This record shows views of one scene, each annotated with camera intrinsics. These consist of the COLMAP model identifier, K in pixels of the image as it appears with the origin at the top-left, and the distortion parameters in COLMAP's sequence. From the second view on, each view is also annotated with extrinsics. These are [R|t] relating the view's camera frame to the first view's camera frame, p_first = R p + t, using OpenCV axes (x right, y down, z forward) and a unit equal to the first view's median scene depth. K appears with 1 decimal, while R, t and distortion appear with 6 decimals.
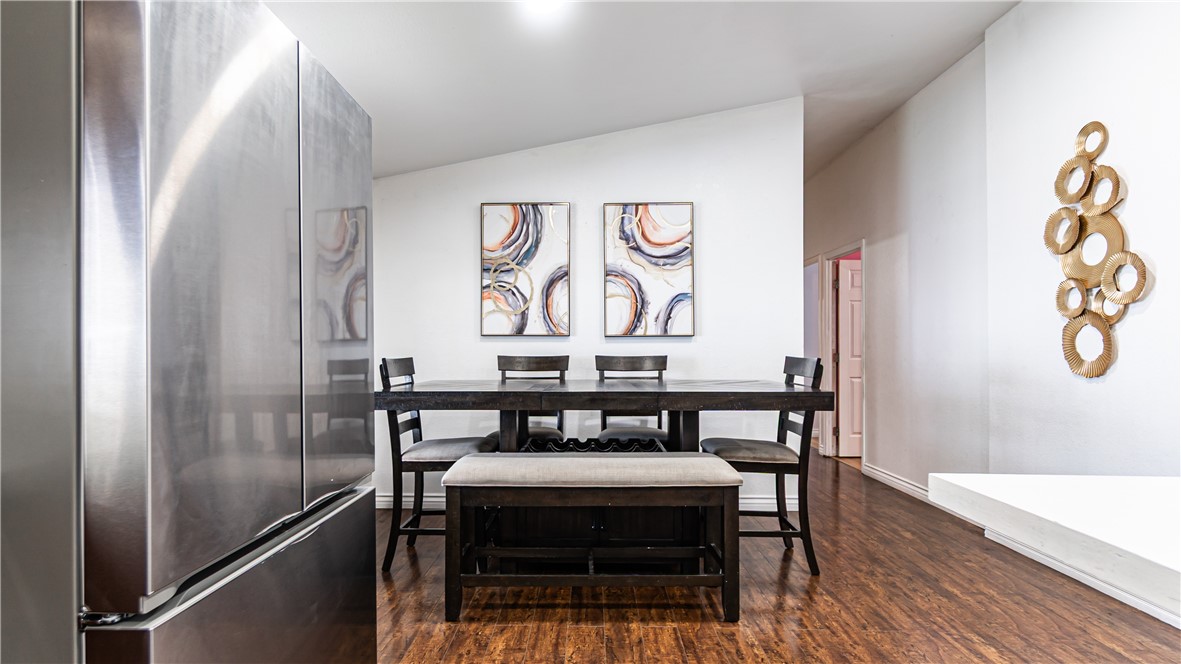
lens RADIAL K [[587.3, 0, 589.8], [0, 587.3, 353.2], [0, 0, 1]] dist [-0.000750, -0.000079]
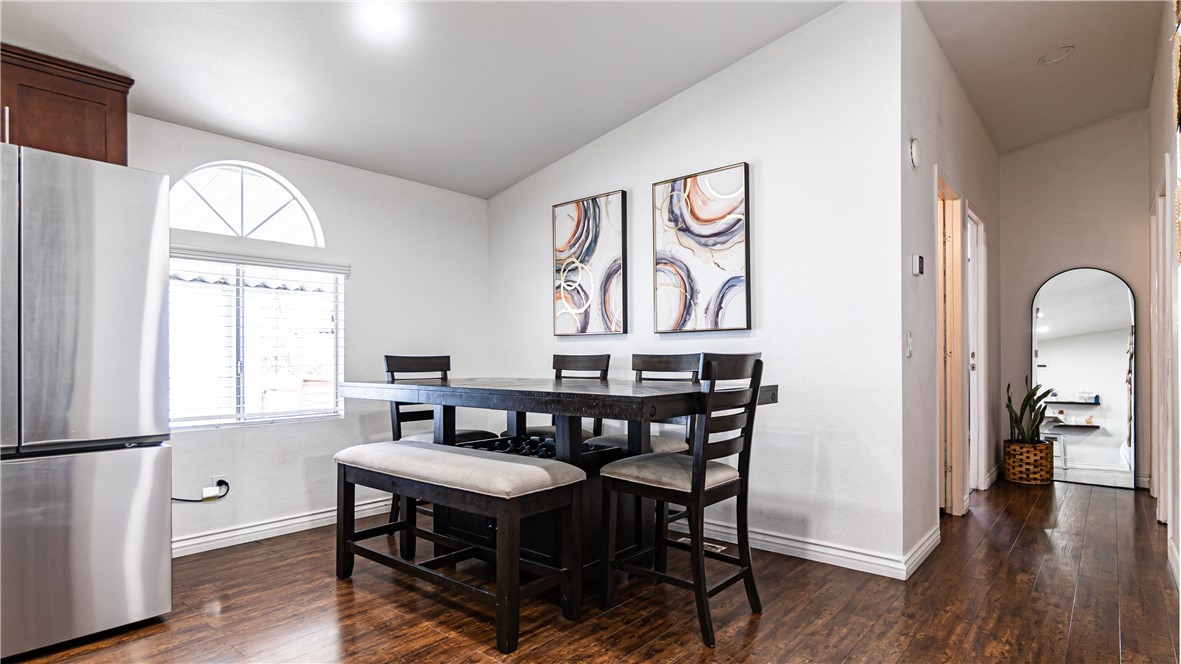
lens RADIAL K [[617.1, 0, 590.1], [0, 617.1, 357.9], [0, 0, 1]] dist [0.000670, -0.000044]
pose [[0.767580, -0.002918, -0.640947, 0.550025], [0.003041, 0.999995, -0.000911, 0.010020], [0.640946, -0.001250, 0.767585, 0.218270]]
